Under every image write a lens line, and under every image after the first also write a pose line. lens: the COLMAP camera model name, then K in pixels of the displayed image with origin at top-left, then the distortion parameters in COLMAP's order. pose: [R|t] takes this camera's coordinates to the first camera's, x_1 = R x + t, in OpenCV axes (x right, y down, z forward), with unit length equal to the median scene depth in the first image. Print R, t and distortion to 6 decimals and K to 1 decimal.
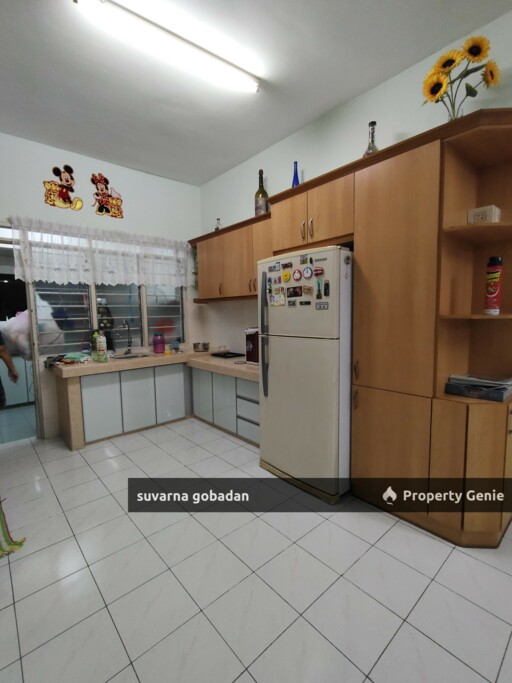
lens RADIAL K [[315.3, 0, 251.8], [0, 315.3, 341.9], [0, 0, 1]] dist [0.001574, -0.009321]
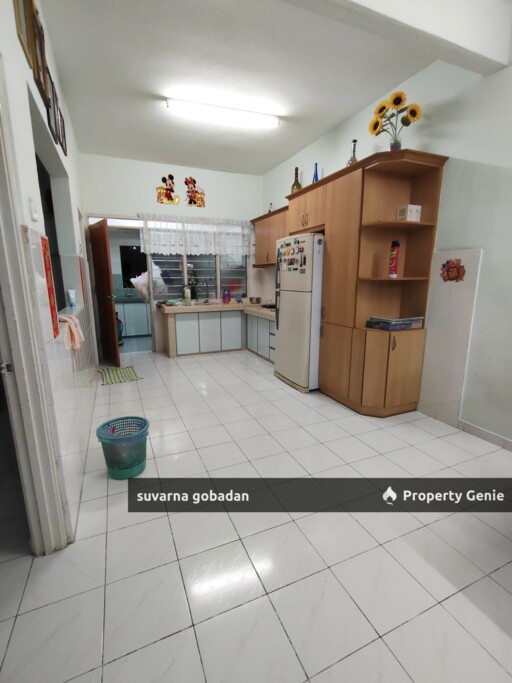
lens RADIAL K [[315.3, 0, 251.8], [0, 315.3, 341.9], [0, 0, 1]] dist [0.001574, -0.009321]
pose [[0.952355, 0.077852, -0.294890, 0.294230], [-0.044272, 0.991920, 0.118892, 0.040012], [0.301763, -0.100172, 0.948106, -0.396514]]
